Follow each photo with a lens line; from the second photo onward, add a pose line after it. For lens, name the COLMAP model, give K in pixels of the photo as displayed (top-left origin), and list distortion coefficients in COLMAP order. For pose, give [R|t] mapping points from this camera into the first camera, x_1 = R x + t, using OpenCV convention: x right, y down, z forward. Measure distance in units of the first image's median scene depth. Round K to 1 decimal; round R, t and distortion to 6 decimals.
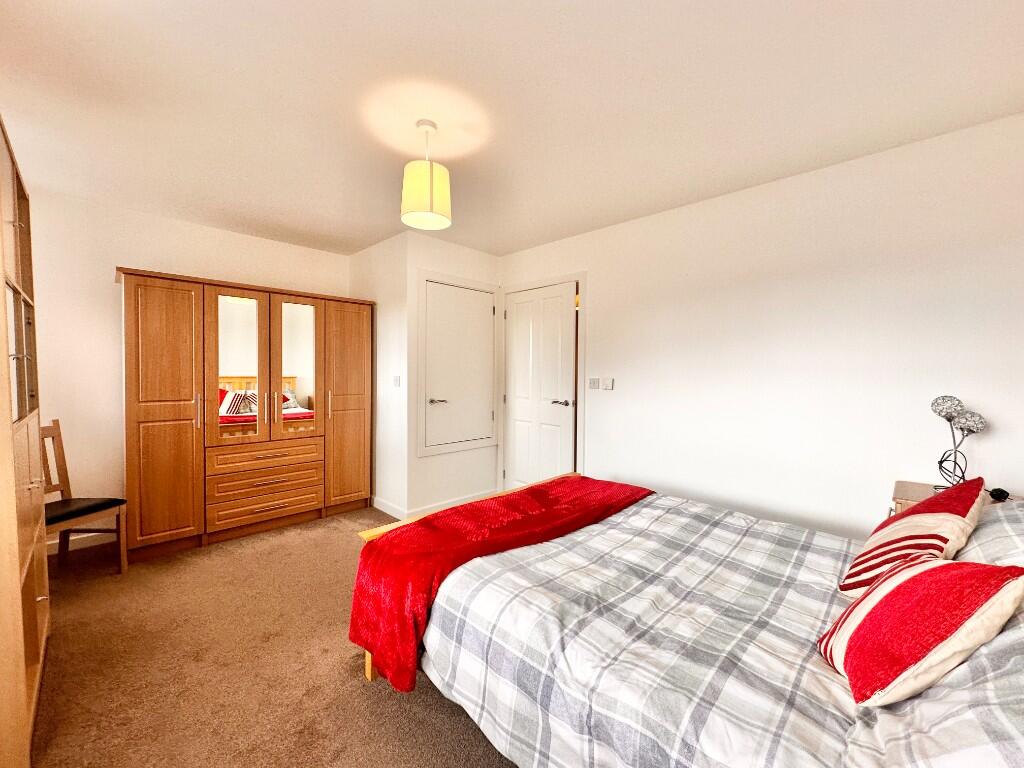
lens RADIAL K [[409.5, 0, 511.8], [0, 409.5, 382.1], [0, 0, 1]] dist [-0.001077, -0.000261]
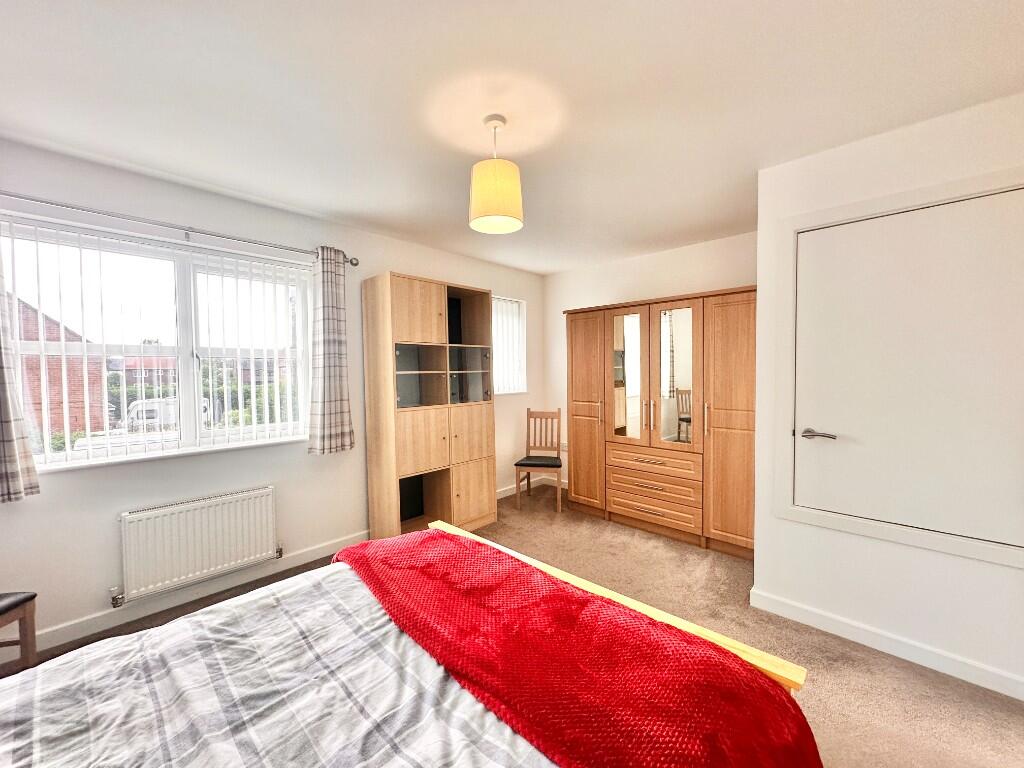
lens RADIAL K [[409.5, 0, 511.8], [0, 409.5, 382.1], [0, 0, 1]] dist [-0.001077, -0.000261]
pose [[0.010103, 0.019926, -0.999750, 0.449655], [-0.015303, 0.999687, 0.019770, -0.036735], [0.999832, 0.015100, 0.010404, 0.644258]]
